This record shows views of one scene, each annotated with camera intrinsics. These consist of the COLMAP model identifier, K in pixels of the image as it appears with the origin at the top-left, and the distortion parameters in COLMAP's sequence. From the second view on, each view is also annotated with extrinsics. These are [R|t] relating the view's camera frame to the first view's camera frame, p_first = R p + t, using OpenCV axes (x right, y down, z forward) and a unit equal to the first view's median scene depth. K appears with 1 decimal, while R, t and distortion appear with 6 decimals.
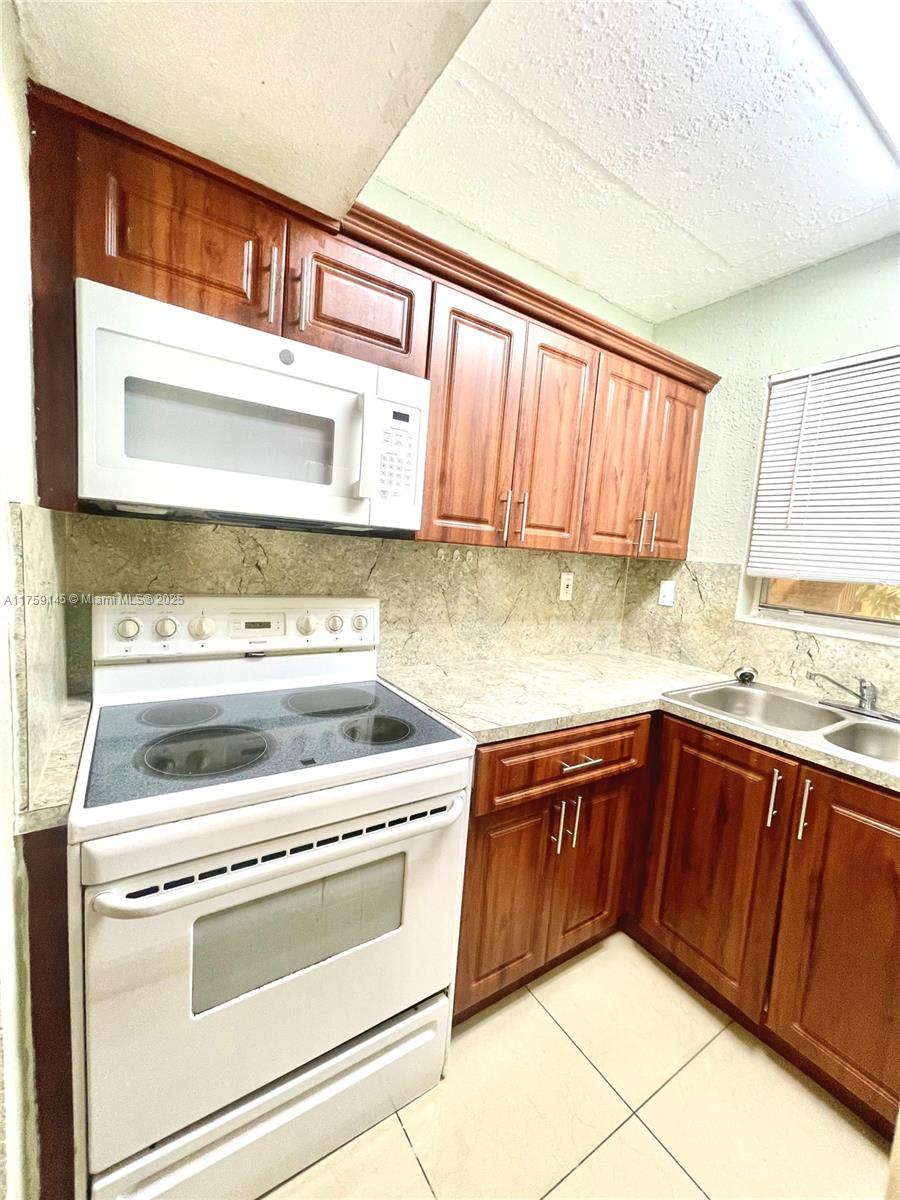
lens RADIAL K [[483.0, 0, 453.0], [0, 483.0, 601.2], [0, 0, 1]] dist [-0.002947, -0.000237]
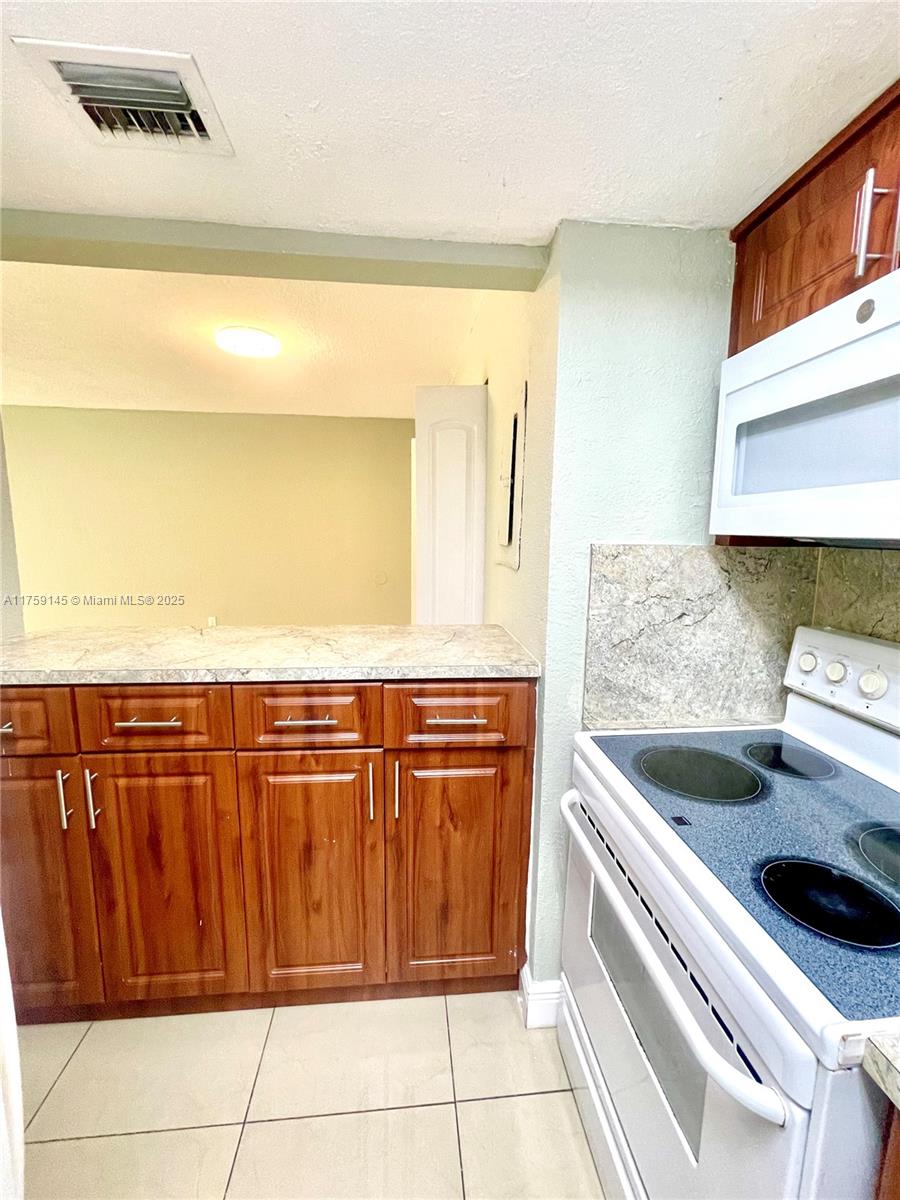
lens RADIAL K [[494.4, 0, 450.0], [0, 494.4, 600.0], [0, 0, 1]] dist [-0.002230, -0.000190]
pose [[-0.467700, 0.041033, -0.882934, 0.471771], [-0.143434, 0.982158, 0.121622, -0.074101], [0.872172, 0.183526, -0.453470, 0.699619]]
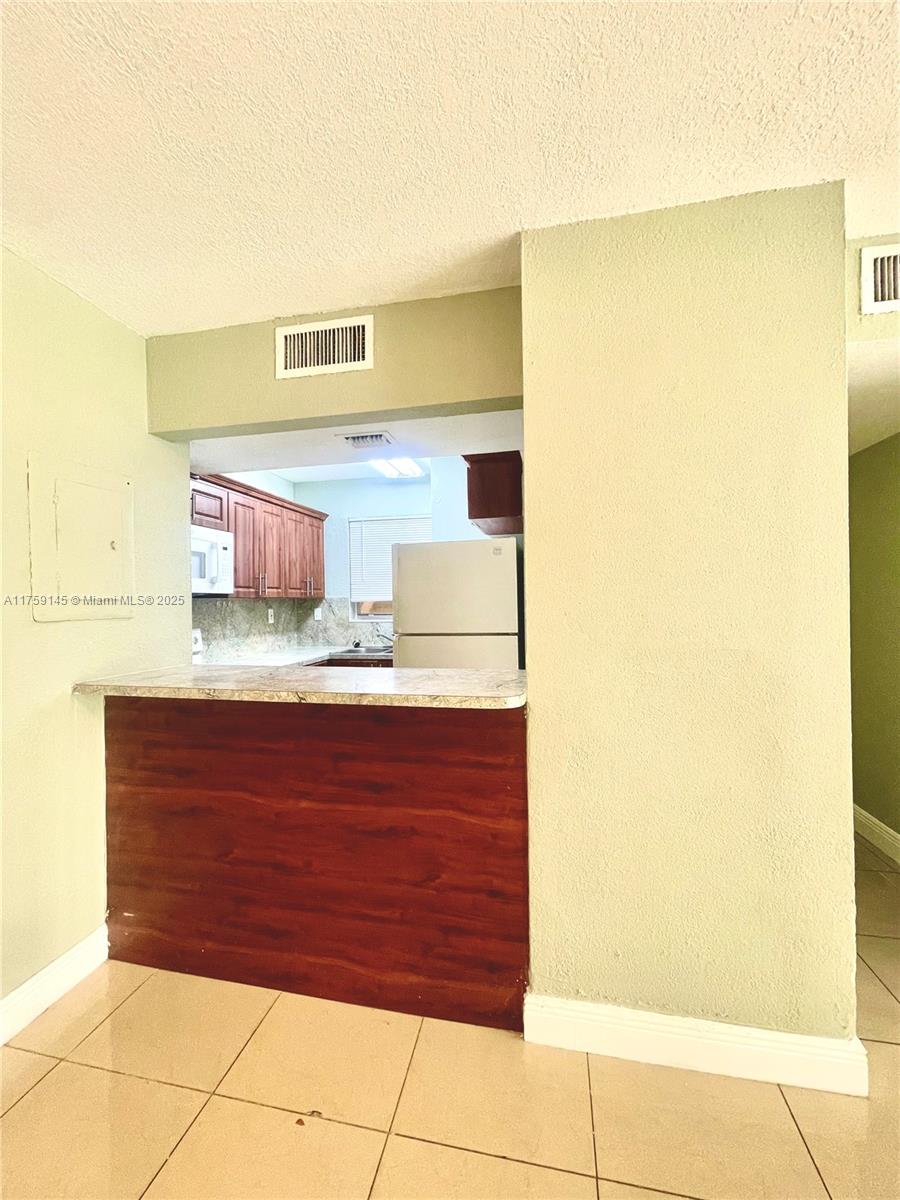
lens RADIAL K [[486.1, 0, 452.9], [0, 486.1, 602.2], [0, 0, 1]] dist [-0.001615, -0.000272]
pose [[0.705694, -0.085207, 0.703375, -0.968137], [0.141526, 0.989688, -0.022101, 0.096383], [-0.694238, 0.115142, 0.710476, -1.401773]]
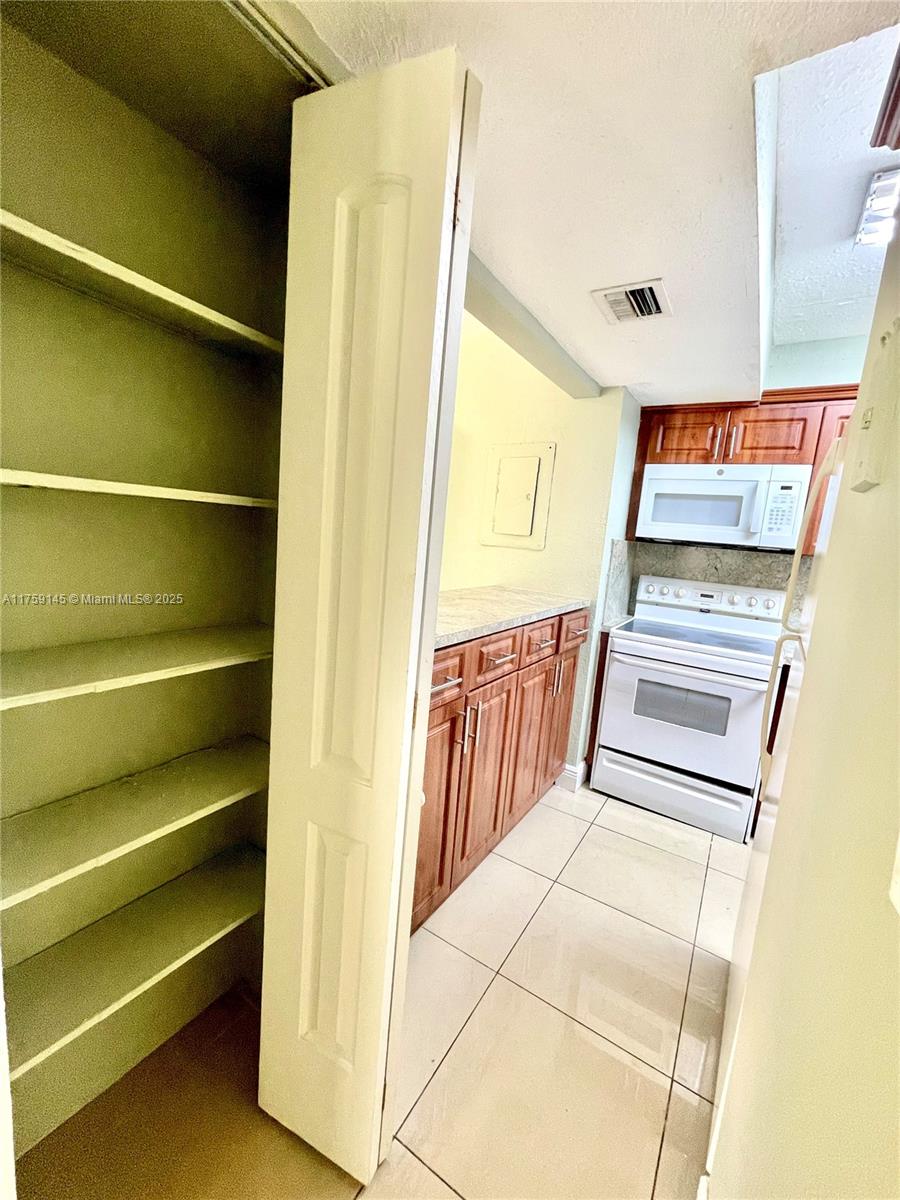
lens RADIAL K [[494.4, 0, 450.0], [0, 494.4, 600.0], [0, 0, 1]] dist [-0.002230, -0.000190]
pose [[0.408993, 0.088494, -0.908236, 1.038465], [-0.150705, 0.988170, 0.028418, 0.169910], [0.900007, 0.125253, 0.417492, -0.830314]]
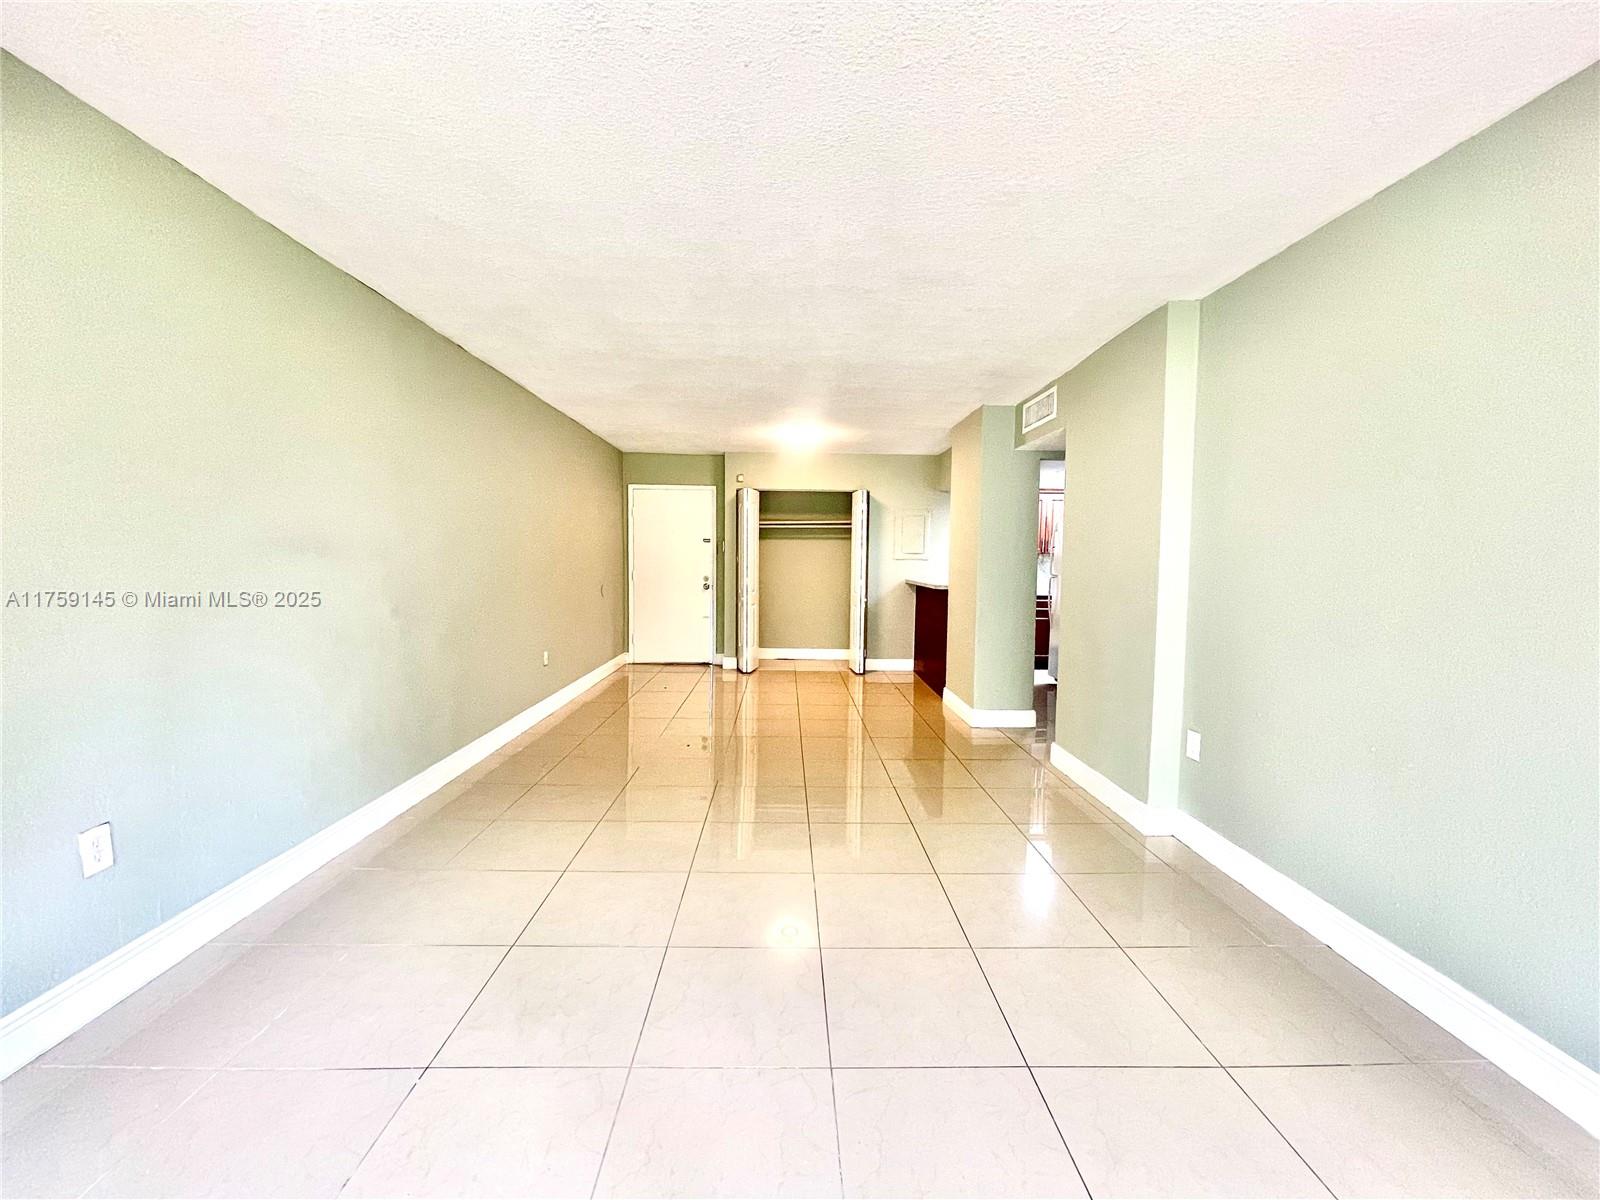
lens RADIAL K [[644.0, 0, 800.0], [0, 644.0, 600.0], [0, 0, 1]] dist [-0.002947, -0.000237]
pose [[0.845675, -0.025679, -0.533079, 1.346977], [-0.012838, 0.997574, -0.068421, 0.694986], [0.533543, 0.064705, 0.843294, -4.848810]]
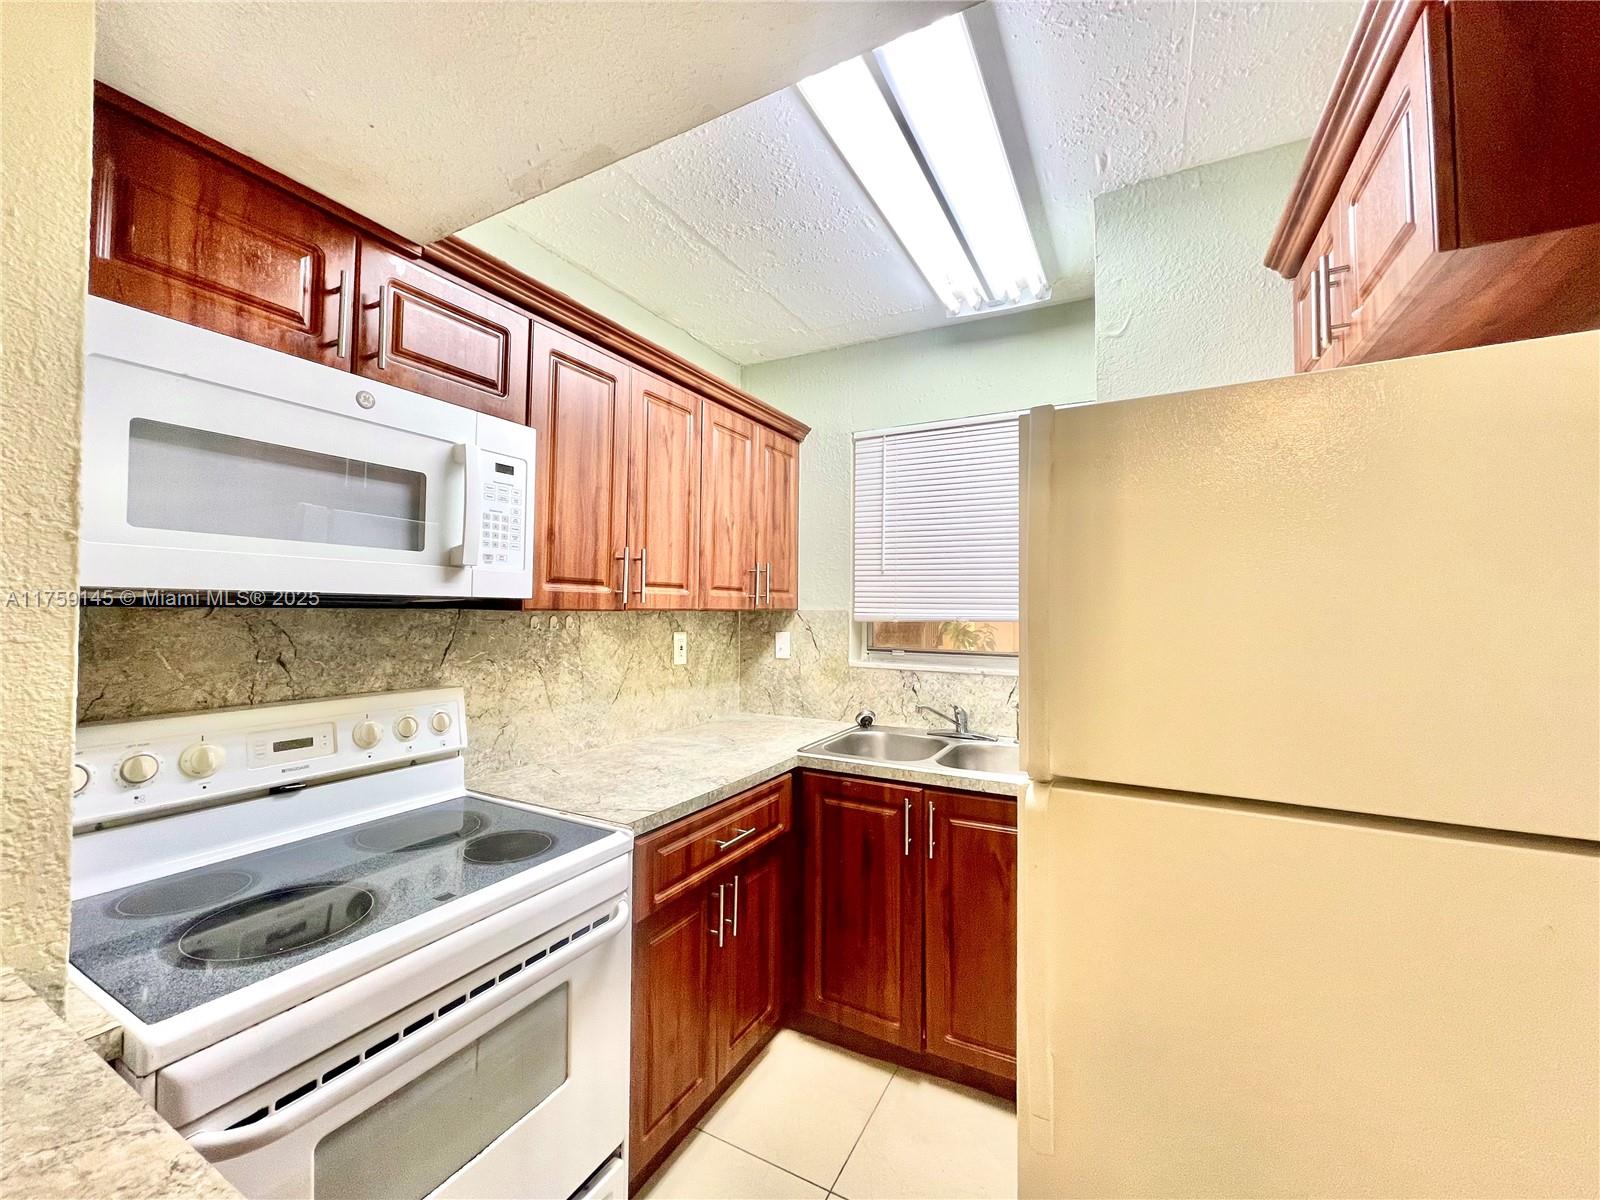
lens RADIAL K [[641.0, 0, 801.5], [0, 641.0, 596.6], [0, 0, 1]] dist [-0.003774, -0.000625]
pose [[0.877615, -0.055441, 0.476150, -0.184067], [0.106269, 0.991076, -0.080473, -0.010372], [-0.467439, 0.121224, 0.875674, -0.193662]]
